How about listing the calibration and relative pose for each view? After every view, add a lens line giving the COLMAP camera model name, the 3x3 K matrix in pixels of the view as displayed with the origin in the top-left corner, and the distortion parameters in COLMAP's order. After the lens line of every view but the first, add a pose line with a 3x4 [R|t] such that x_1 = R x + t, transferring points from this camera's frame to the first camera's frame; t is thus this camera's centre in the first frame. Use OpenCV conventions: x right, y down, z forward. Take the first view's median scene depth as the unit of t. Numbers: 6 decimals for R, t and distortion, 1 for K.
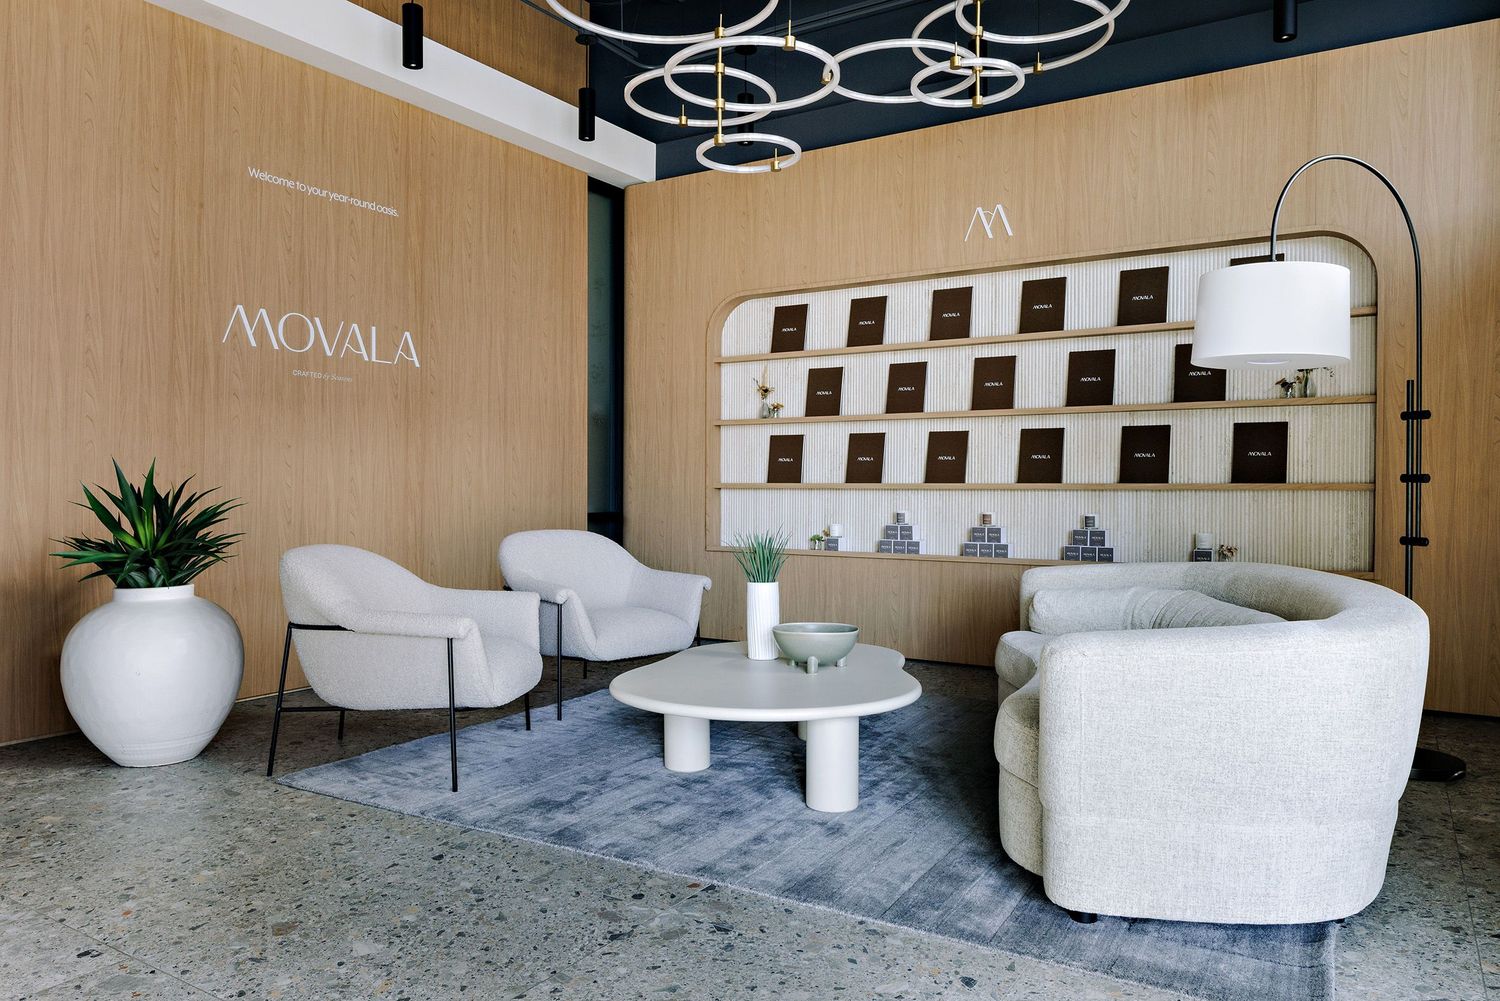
lens RADIAL K [[1026.3, 0, 742.6], [0, 1026.3, 506.3], [0, 0, 1]] dist [-0.008113, 0.002437]
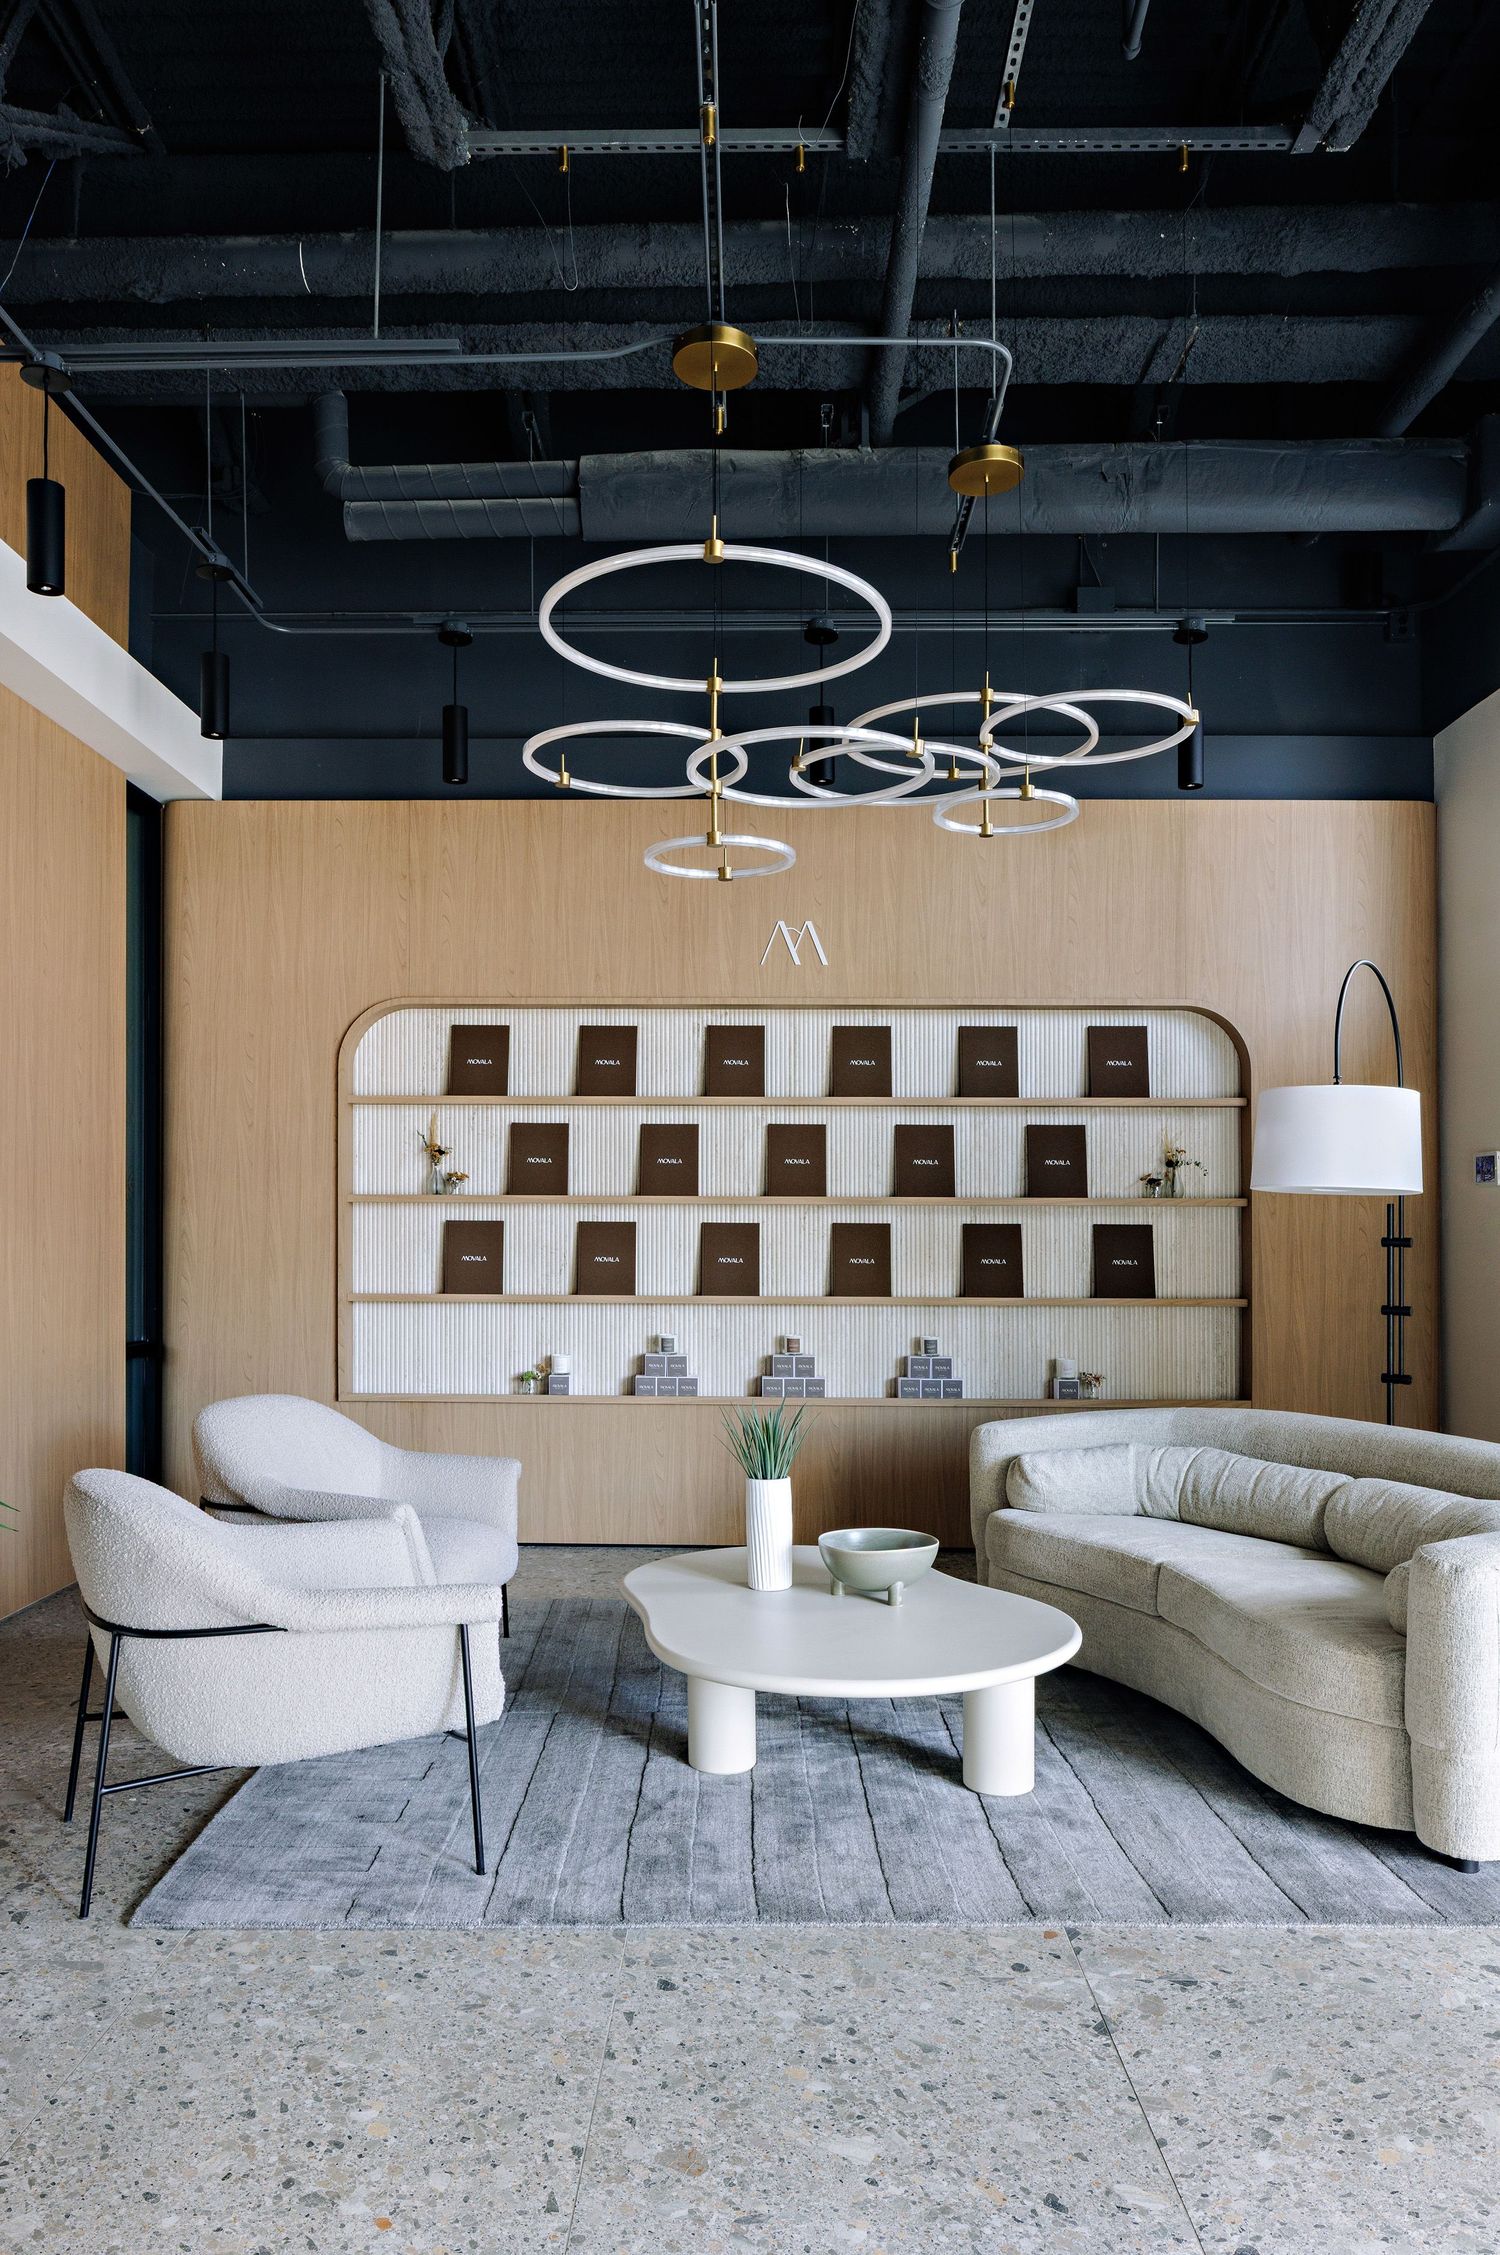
lens RADIAL K [[1542.8, 0, 722.8], [0, 1542.8, 1224.8], [0, 0, 1]] dist [-0.008113, 0.002437]
pose [[0.858457, 0.003179, 0.512875, -0.433663], [0.007256, 0.999805, -0.018344, -0.062938], [-0.512834, 0.019469, 0.858267, 0.089362]]
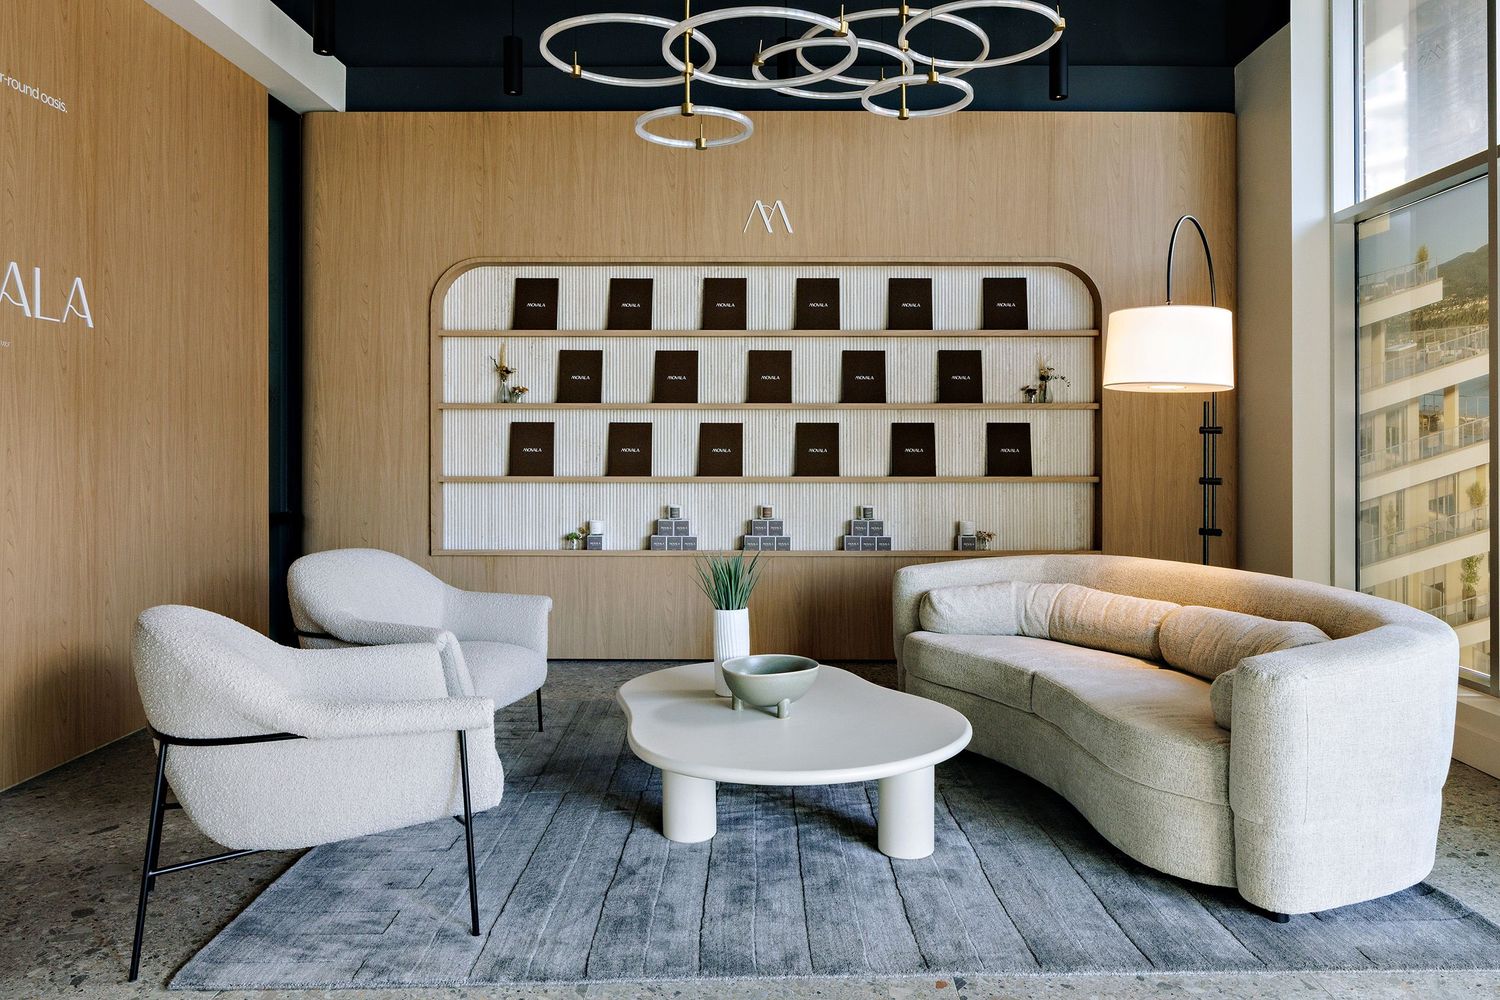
lens RADIAL K [[1026.3, 0, 769.5], [0, 1026.3, 454.0], [0, 0, 1]] dist [-0.008113, 0.002437]
pose [[0.848160, -0.005993, 0.529706, -0.338726], [0.011891, 0.999899, -0.007728, -0.042887], [-0.529607, 0.012853, 0.848146, 0.174710]]
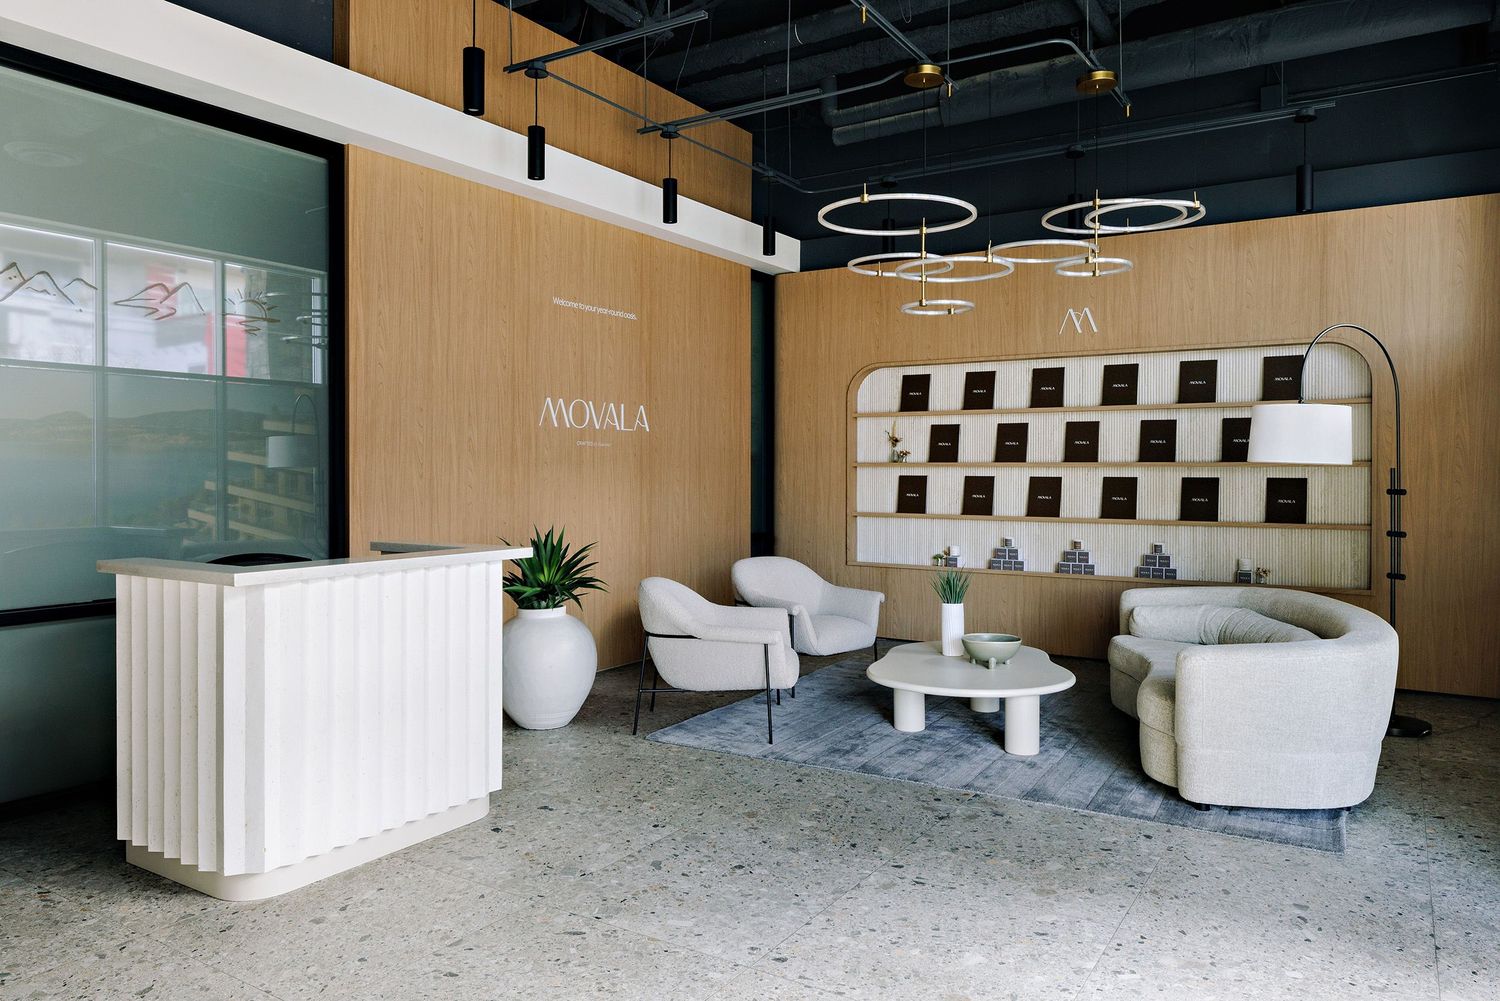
lens RADIAL K [[1026.3, 0, 743.9], [0, 1026.3, 475.3], [0, 0, 1]] dist [-0.008113, 0.002437]
pose [[0.999996, -0.001438, -0.002572, -0.218219], [0.001409, 0.999936, -0.011249, -0.073738], [0.002588, 0.011245, 0.999933, -0.372809]]
